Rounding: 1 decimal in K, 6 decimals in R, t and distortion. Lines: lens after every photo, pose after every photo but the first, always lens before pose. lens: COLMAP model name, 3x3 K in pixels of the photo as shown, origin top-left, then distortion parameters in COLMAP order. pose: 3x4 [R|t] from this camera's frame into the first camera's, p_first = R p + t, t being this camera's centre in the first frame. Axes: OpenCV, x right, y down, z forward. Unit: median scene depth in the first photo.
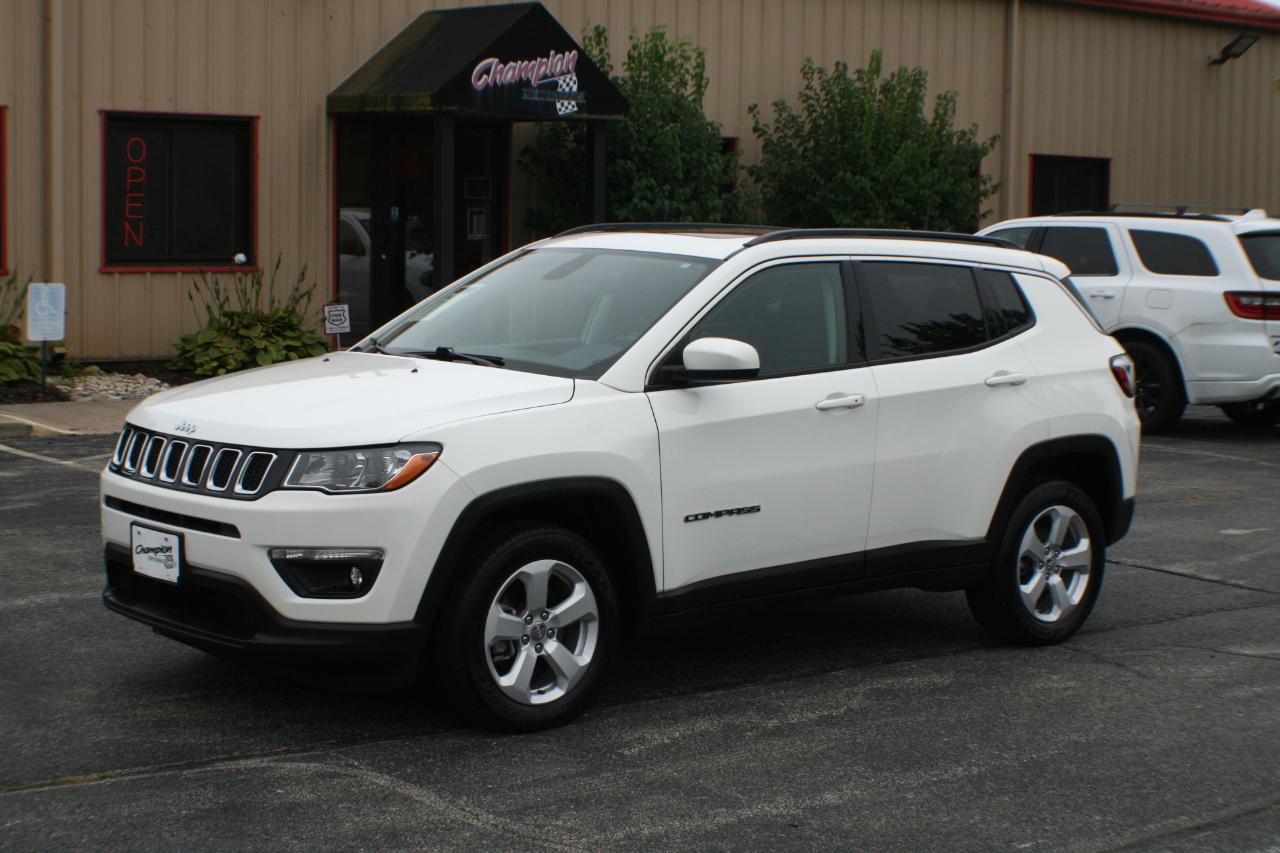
lens RADIAL K [[2226.3, 0, 640.7], [0, 2226.3, 491.0], [0, 0, 1]] dist [-0.145589, 0.008428]
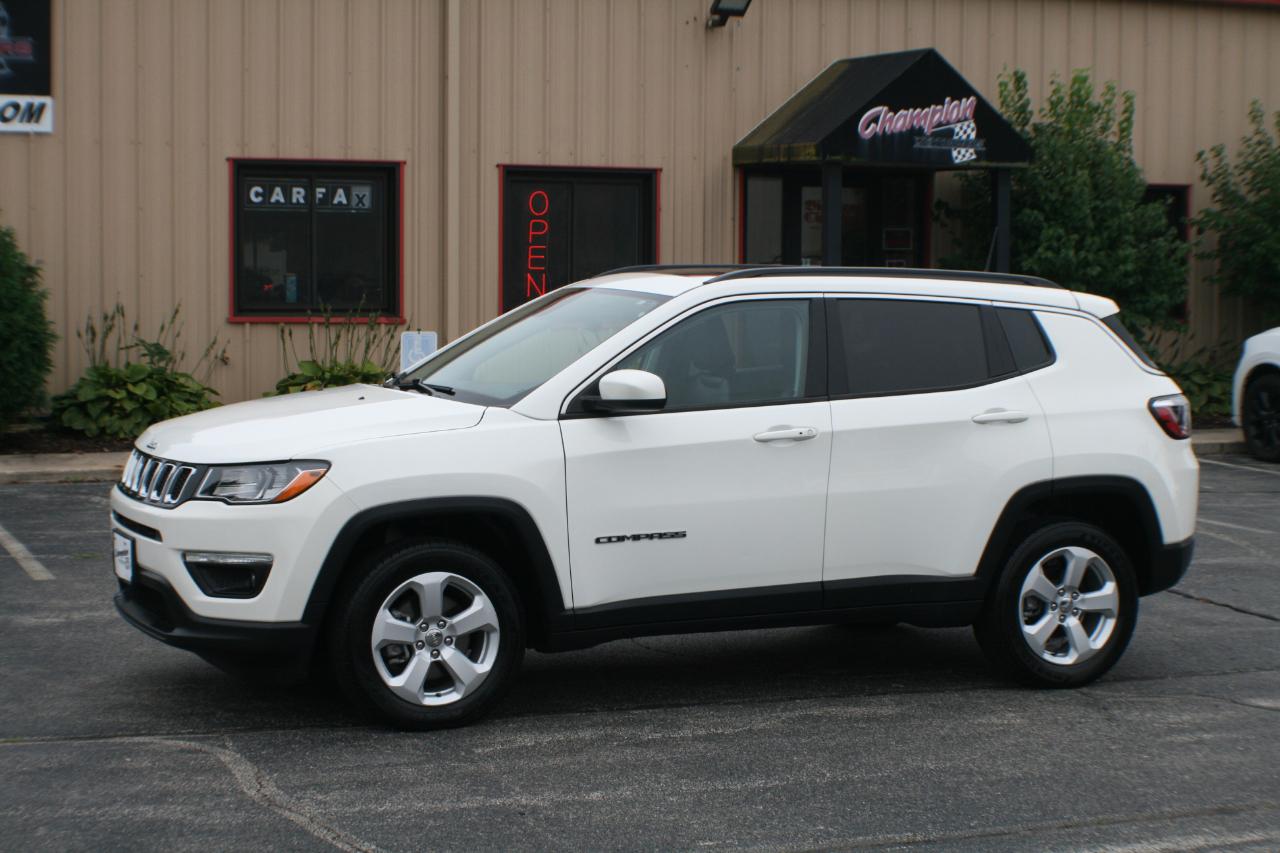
lens RADIAL K [[2370.4, 0, 635.7], [0, 2370.4, 492.9], [0, 0, 1]] dist [-0.147932, 0.134415]
pose [[0.954632, 0.019878, -0.297123, 0.313143], [-0.029312, 0.999197, -0.027330, 0.017001], [0.296341, 0.034799, 0.954448, -0.057897]]
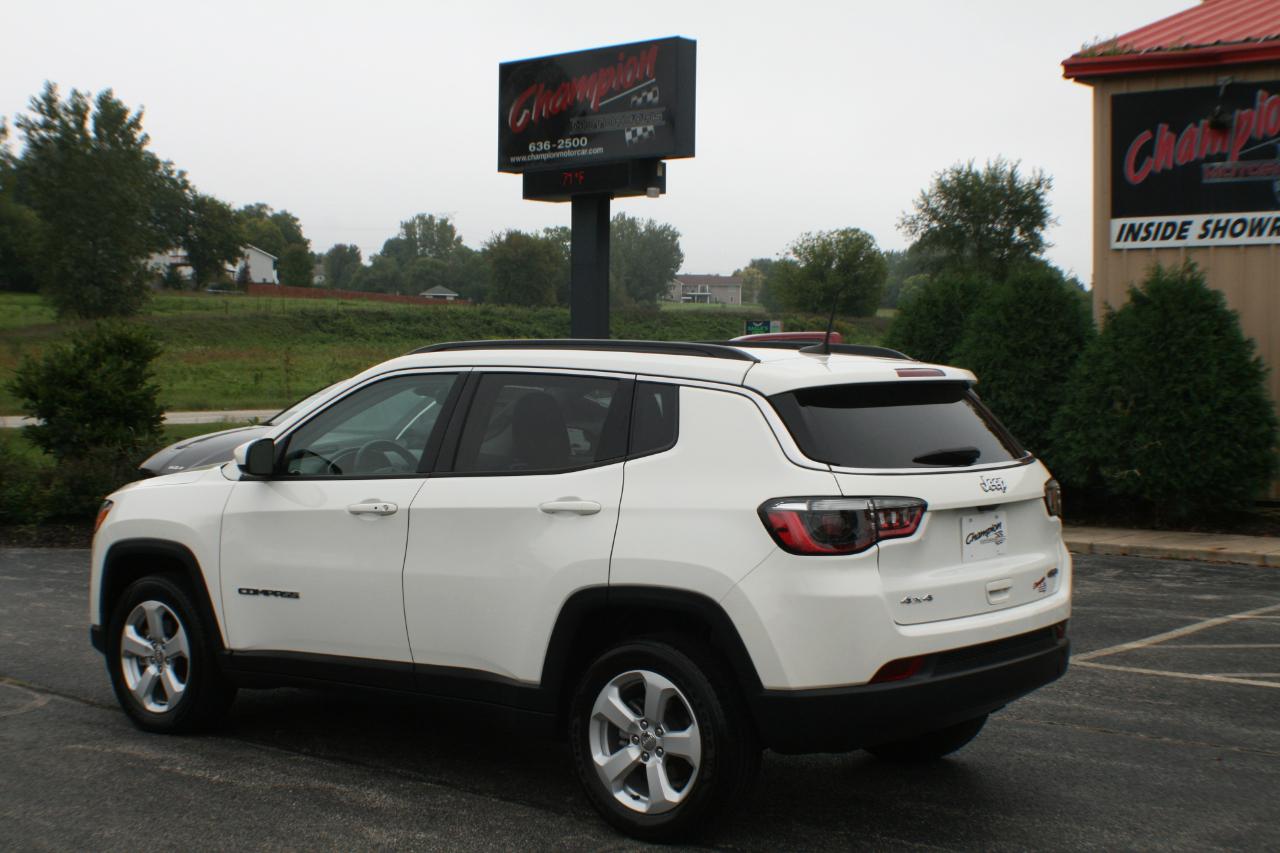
lens RADIAL K [[1898.0, 0, 642.4], [0, 1898.0, 473.0], [0, 0, 1]] dist [-0.153629, 0.008964]
pose [[0.167461, 0.036258, -0.985212, 0.866382], [-0.120137, 0.992627, 0.016110, -0.076020], [0.978531, 0.115663, 0.170582, 0.868880]]
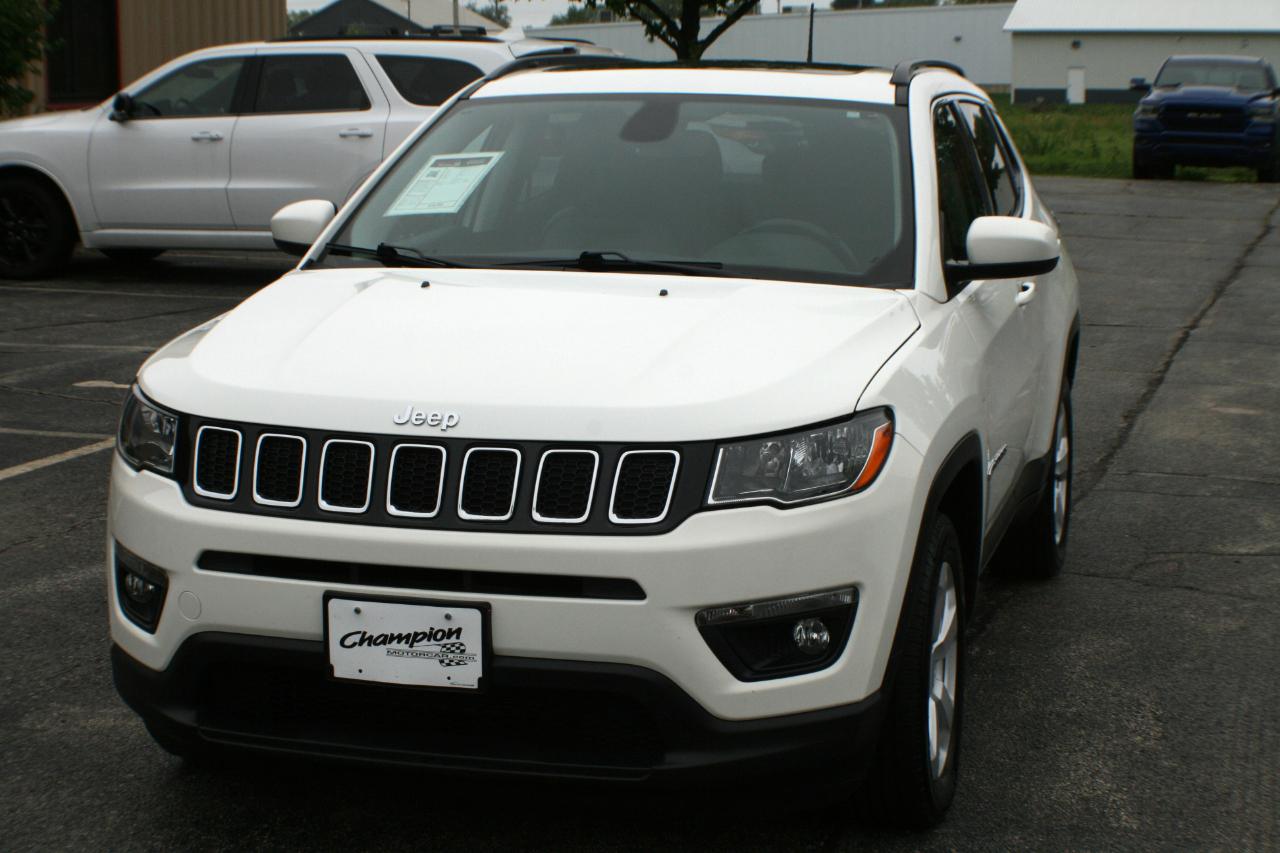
lens RADIAL K [[2370.4, 0, 635.7], [0, 2370.4, 492.9], [0, 0, 1]] dist [-0.147932, 0.134415]
pose [[0.837287, -0.117508, 0.533987, -0.399108], [0.082090, 0.992579, 0.089709, -0.049299], [-0.540566, -0.031277, 0.840720, 0.364005]]
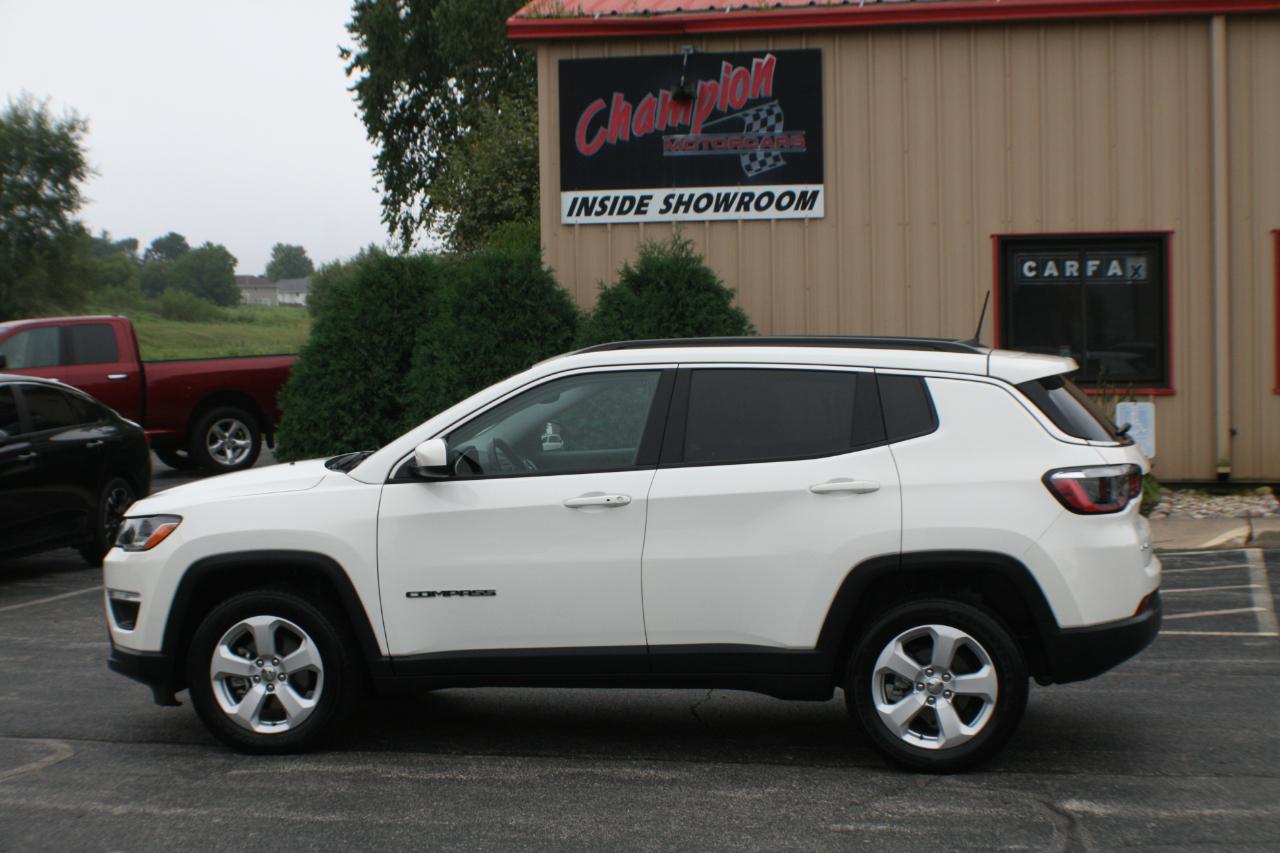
lens RADIAL K [[2370.4, 0, 635.7], [0, 2370.4, 492.9], [0, 0, 1]] dist [-0.147932, 0.134415]
pose [[0.615132, 0.022628, -0.788099, 0.892688], [-0.070729, 0.997141, -0.026575, -0.013343], [0.785245, 0.072089, 0.614974, 0.281598]]
